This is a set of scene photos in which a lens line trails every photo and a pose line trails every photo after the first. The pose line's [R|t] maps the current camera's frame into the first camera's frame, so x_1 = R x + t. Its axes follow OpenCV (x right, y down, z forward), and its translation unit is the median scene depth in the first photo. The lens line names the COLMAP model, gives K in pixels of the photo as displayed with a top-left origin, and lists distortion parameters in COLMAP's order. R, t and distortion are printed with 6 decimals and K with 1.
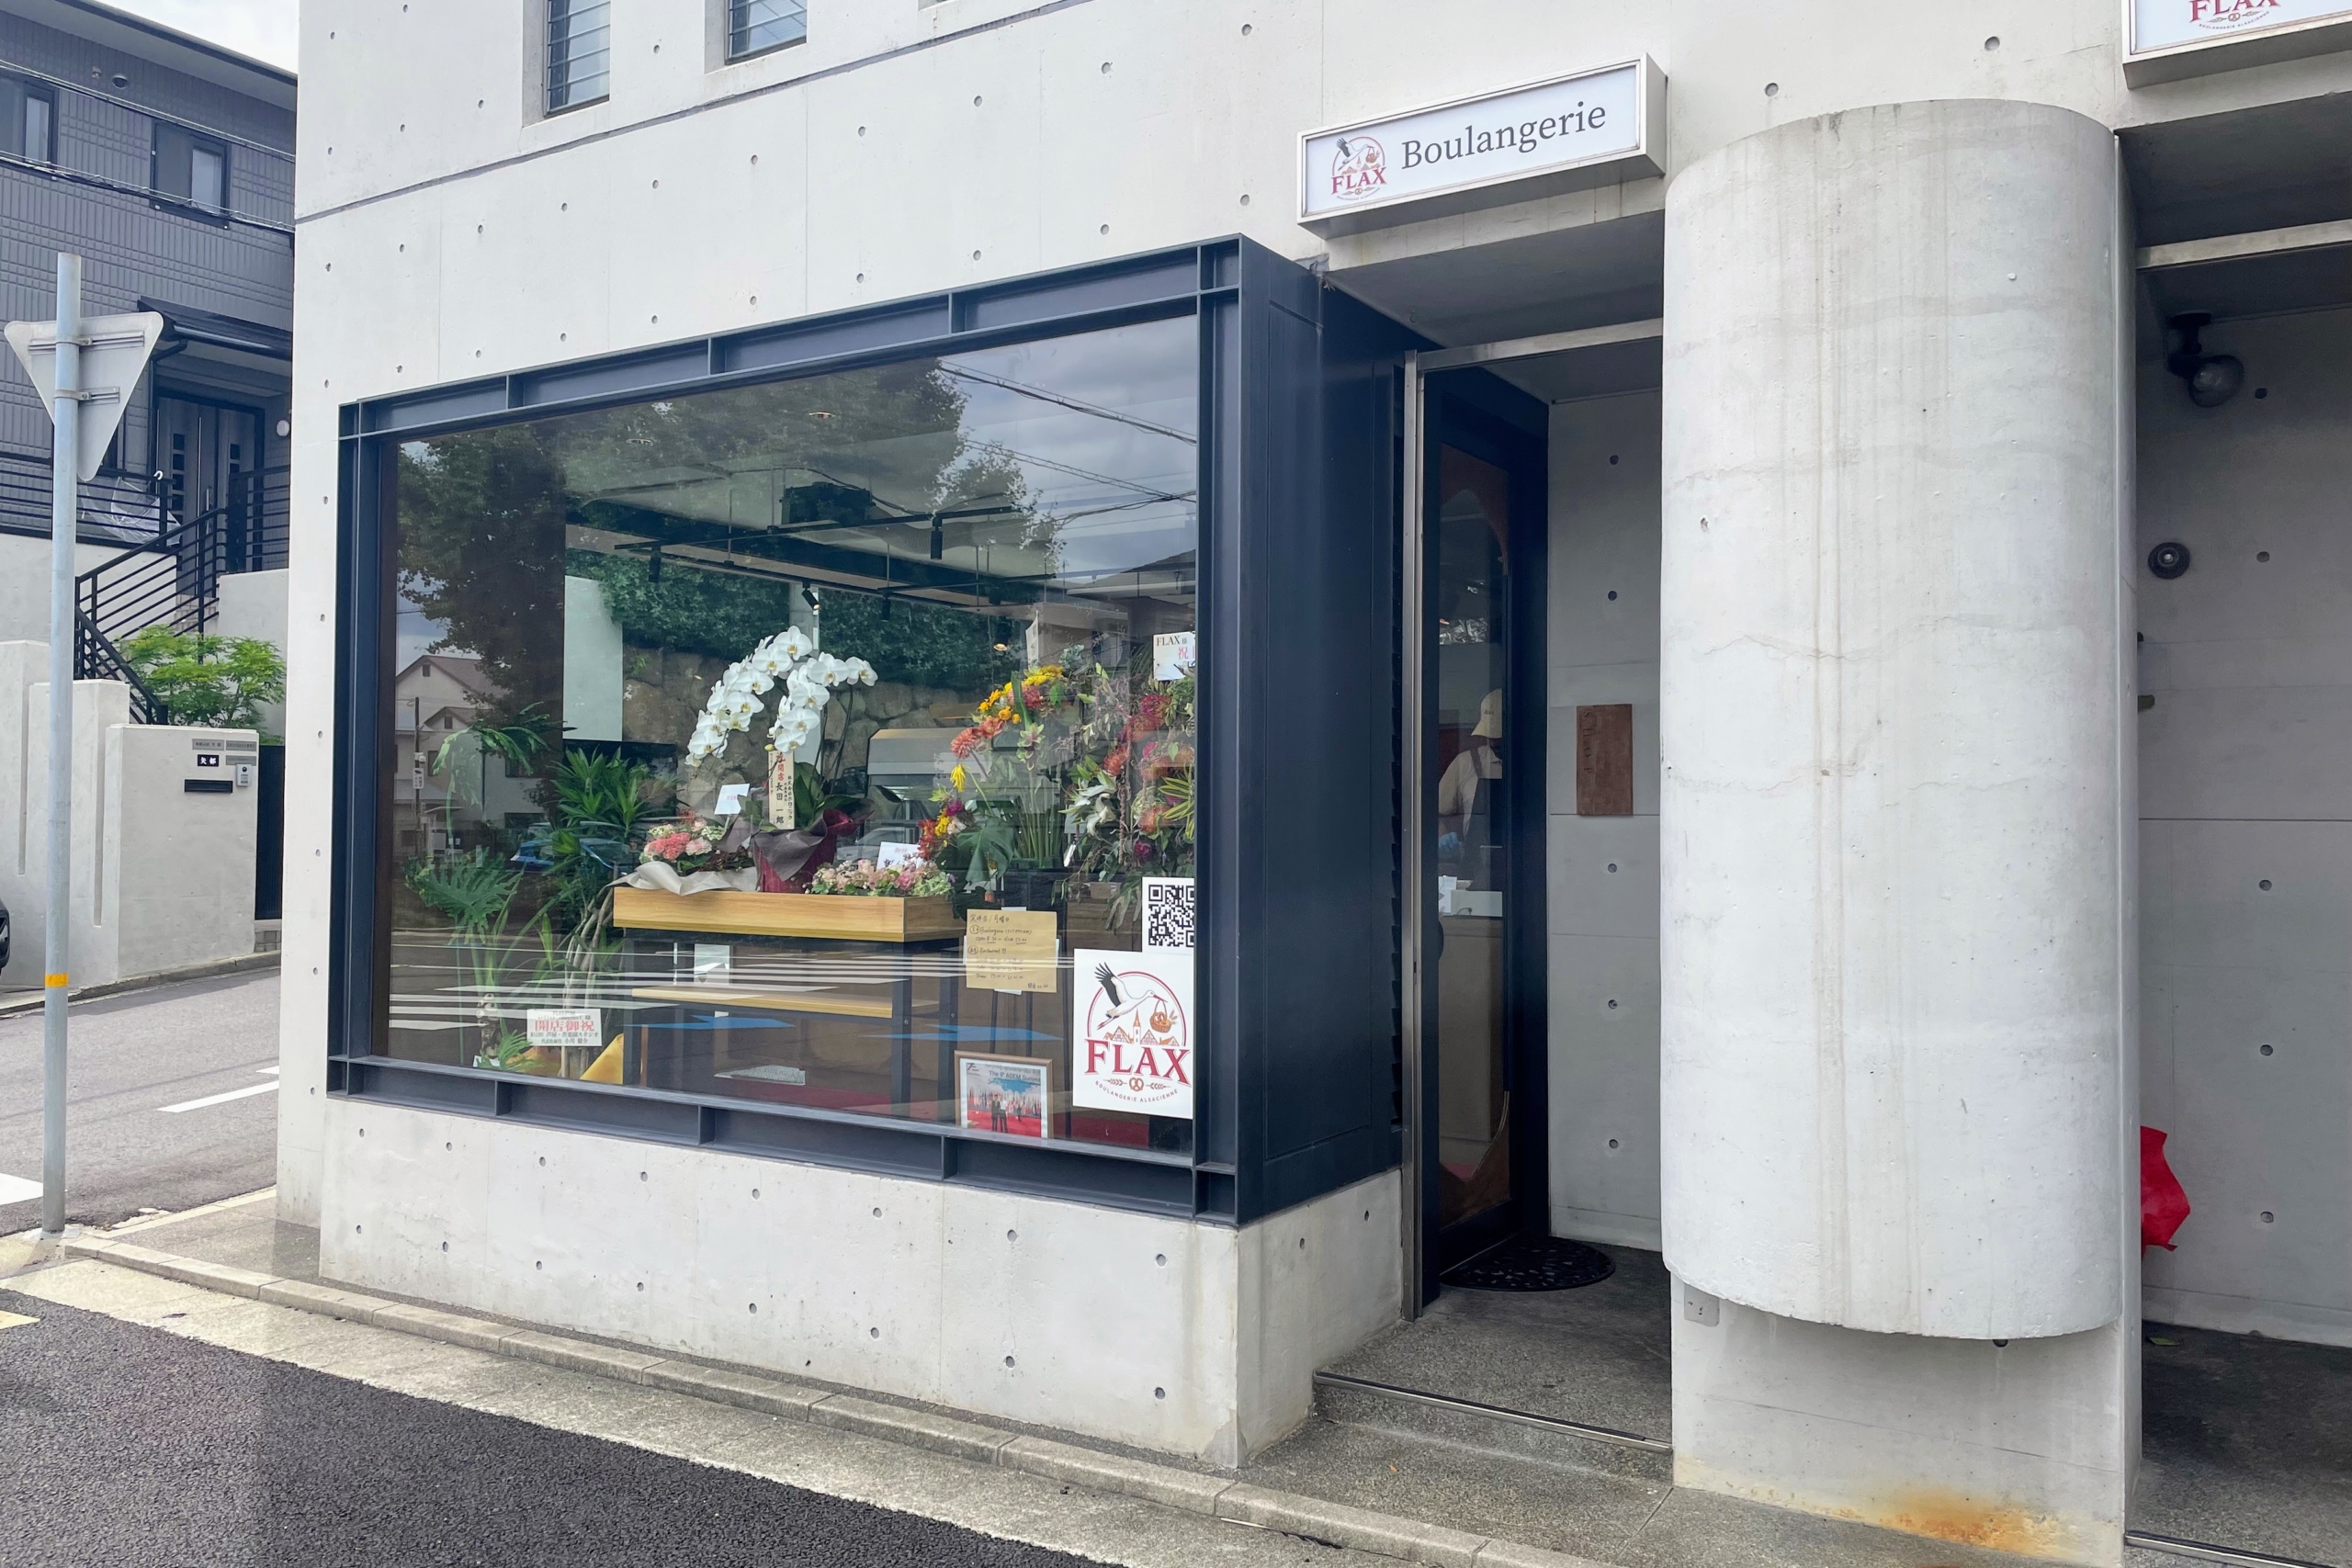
lens RADIAL K [[1759.6, 0, 1174.3], [0, 1759.6, 759.3], [0, 0, 1]] dist [0.085244, -0.110819]
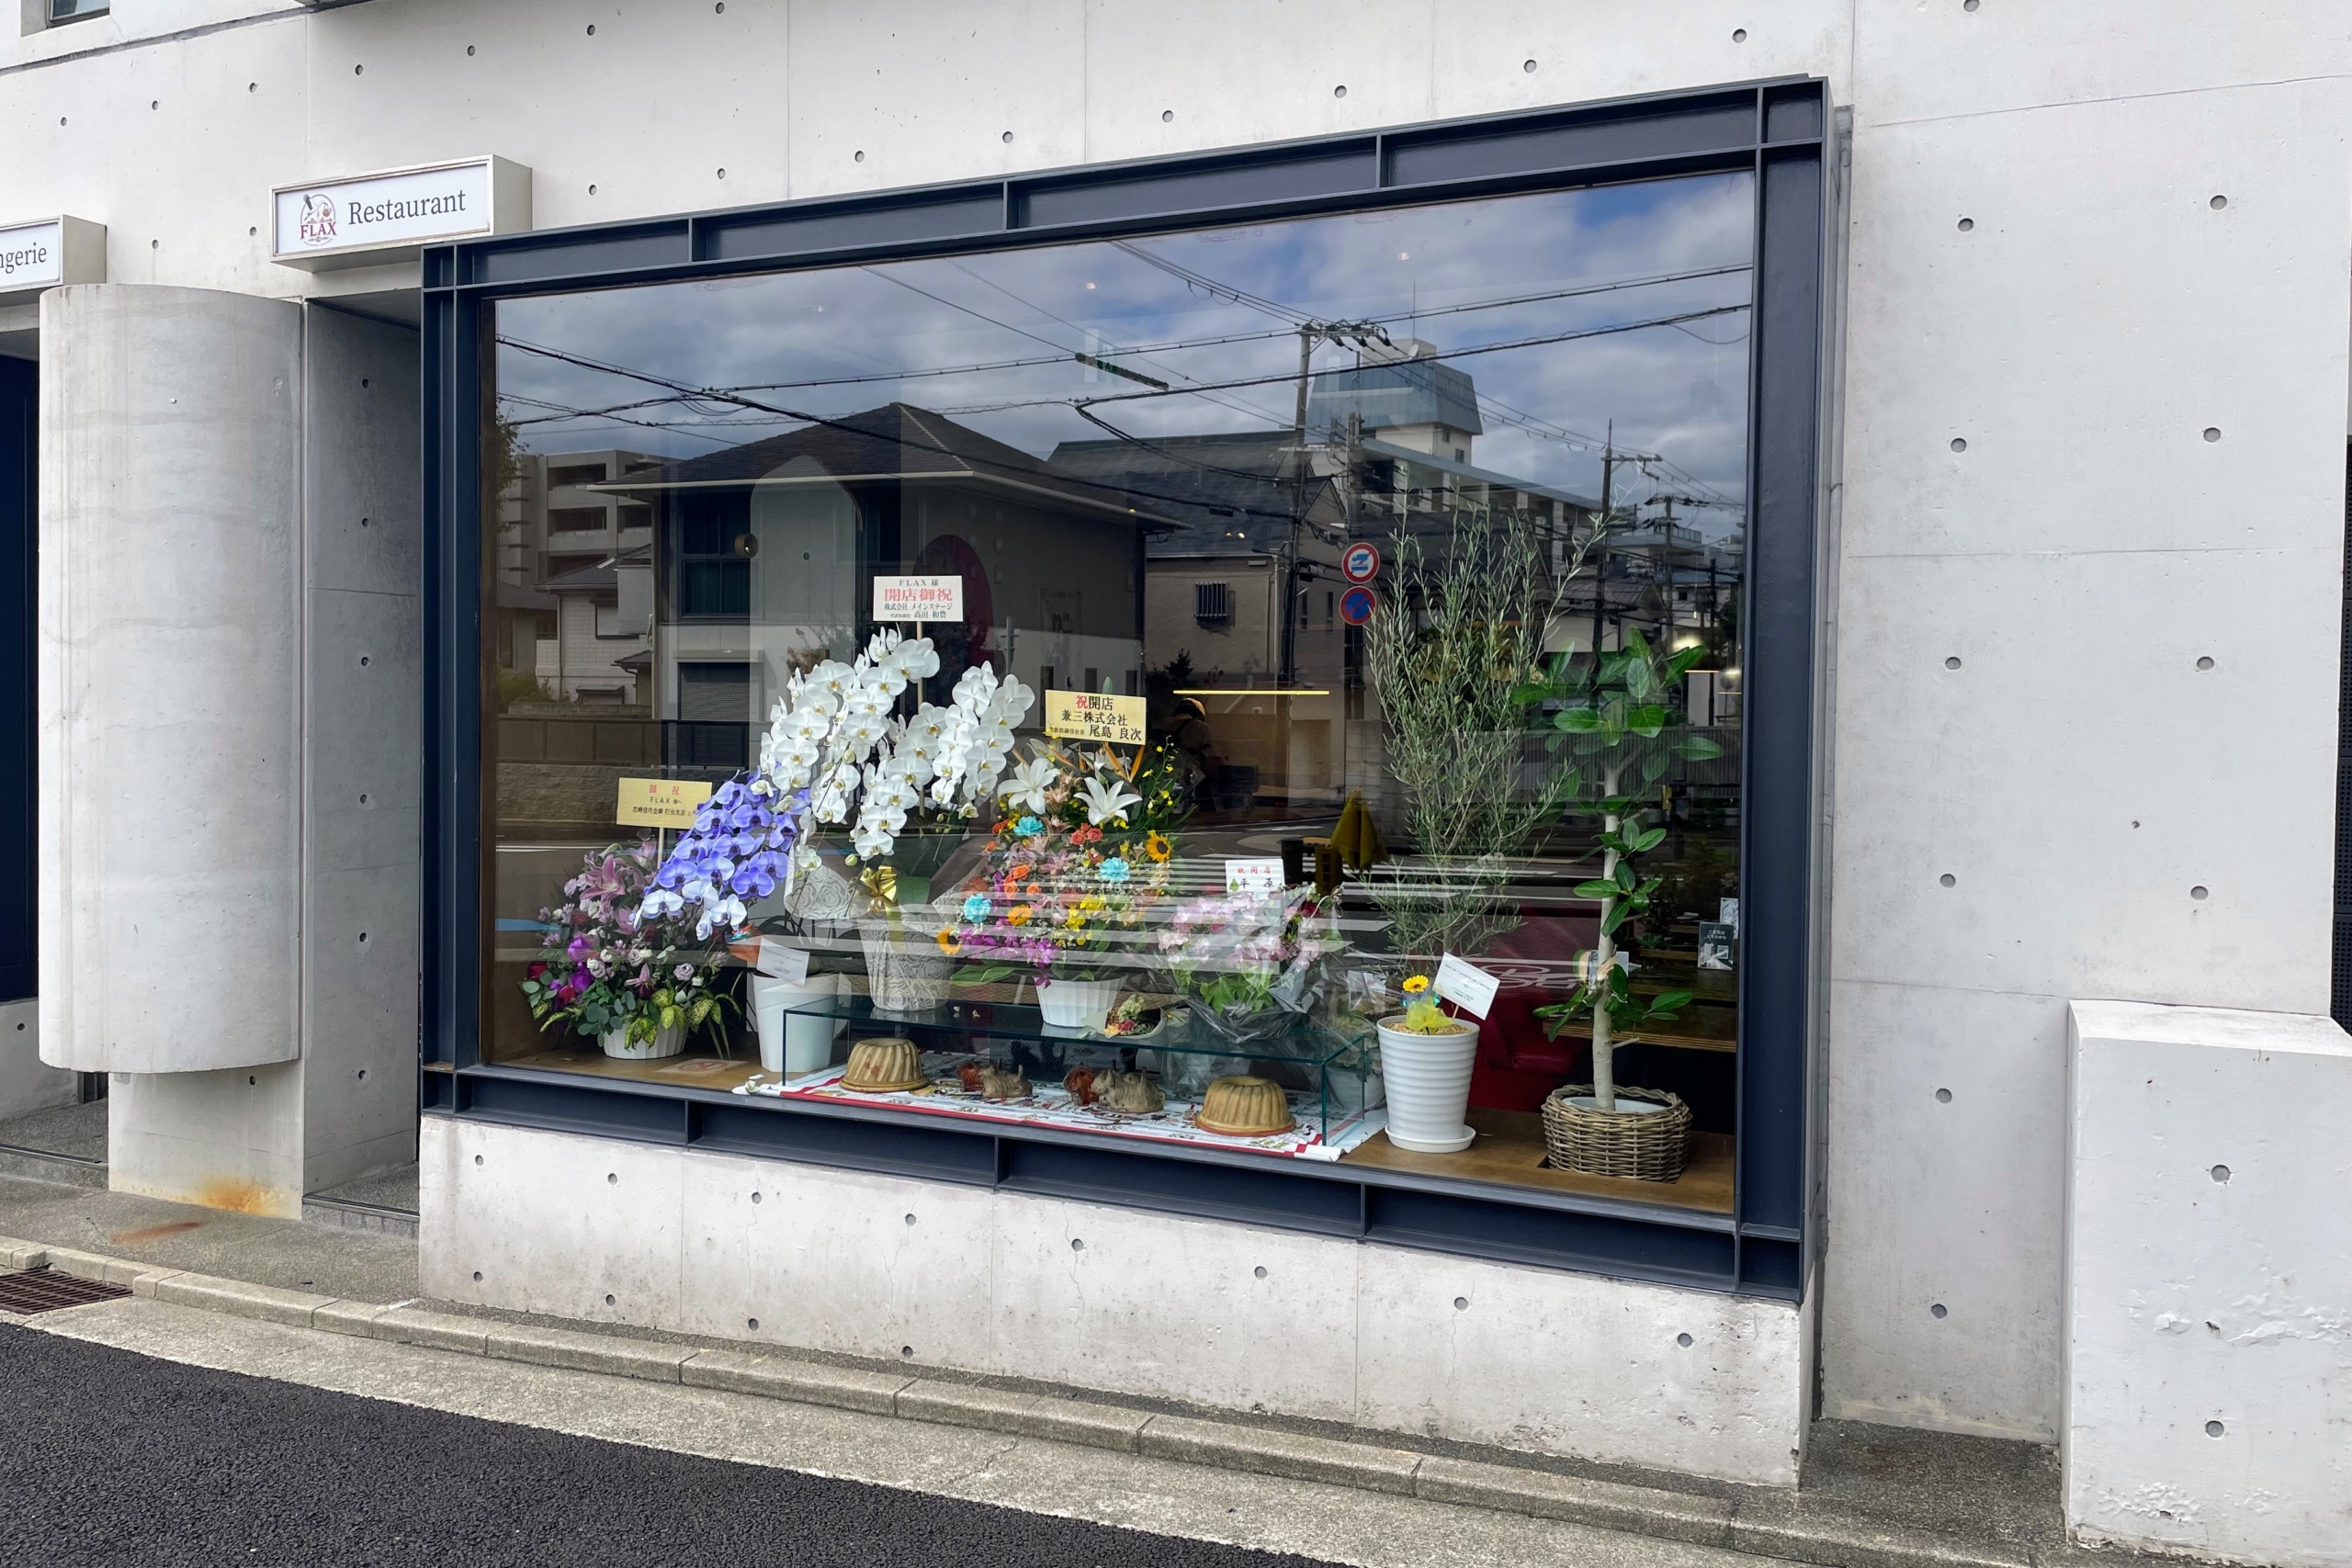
lens RADIAL K [[1764.1, 0, 1172.2], [0, 1764.1, 738.5], [0, 0, 1]] dist [0.099996, -0.125719]
pose [[0.990222, 0.003240, 0.139461, 0.850189], [-0.010425, 0.998653, 0.050825, -0.049257], [-0.139108, -0.051782, 0.988922, -0.526200]]
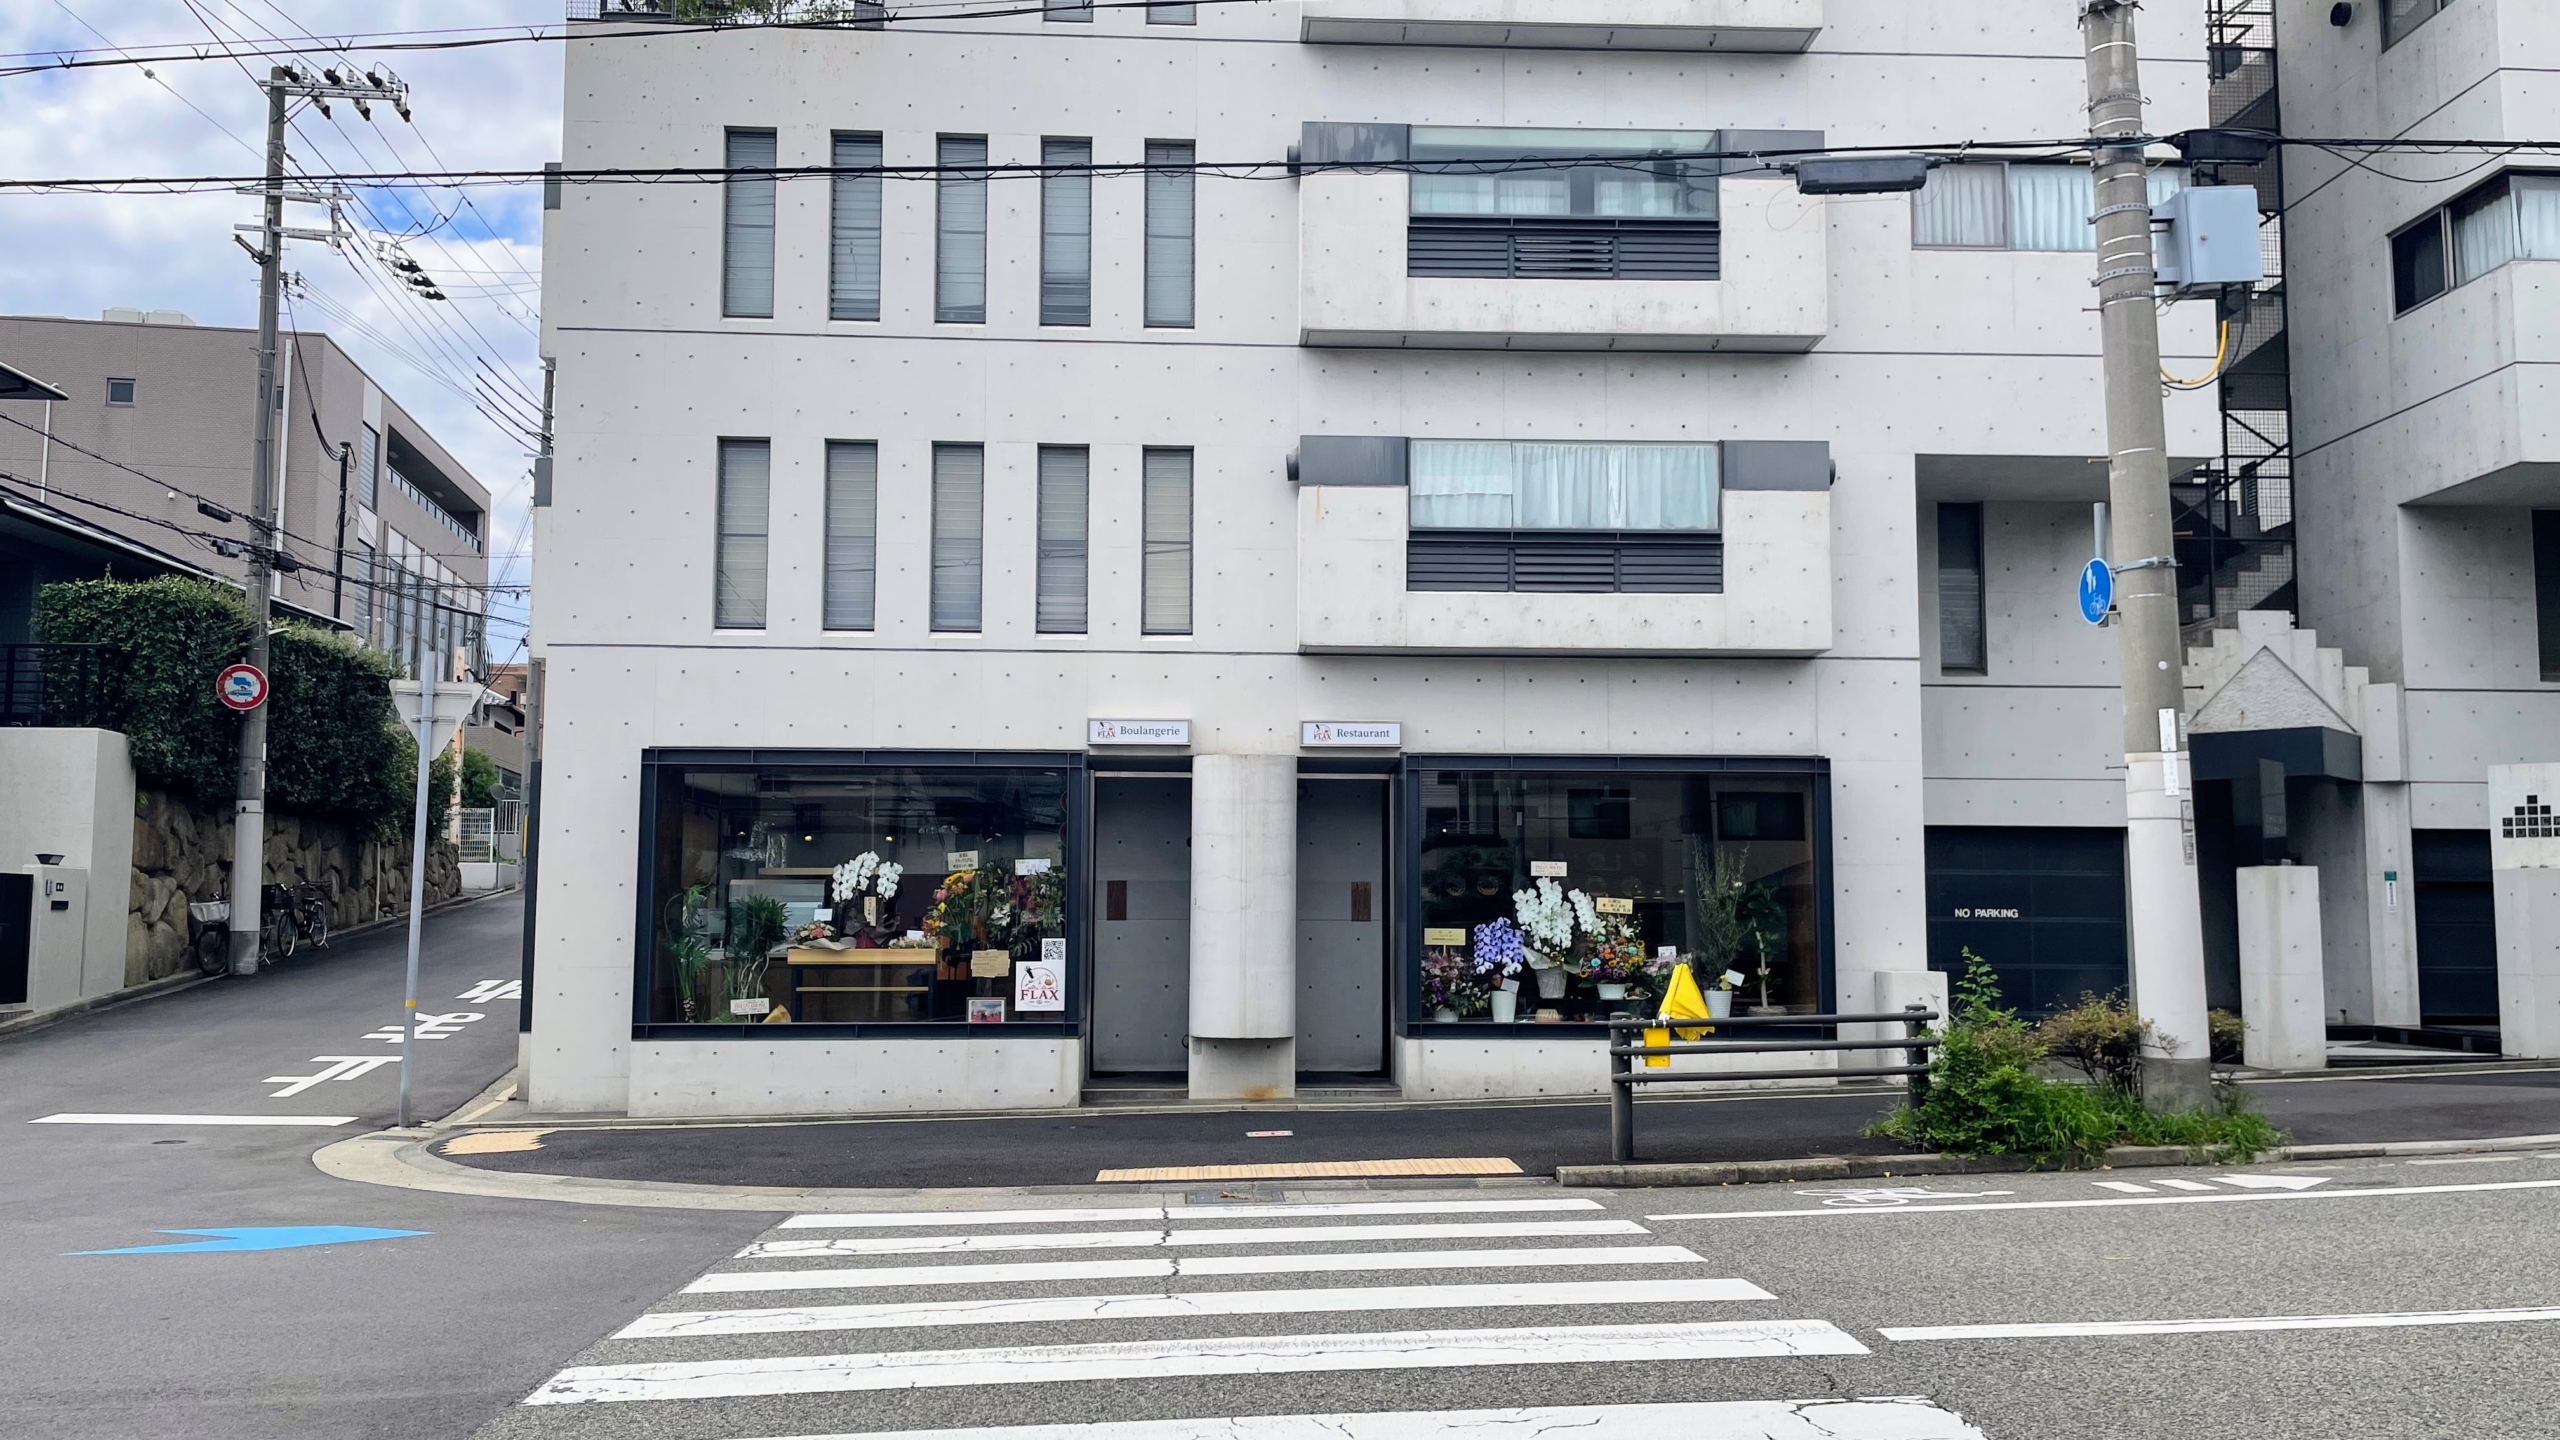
lens RADIAL K [[1936.5, 0, 1284.7], [0, 1936.5, 768.7], [0, 0, 1]] dist [0.094458, -0.120875]
pose [[0.817905, 0.042539, 0.573779, -1.724233], [-0.015139, 0.998509, -0.052447, -0.066810], [-0.575155, 0.034210, 0.817329, -2.214127]]
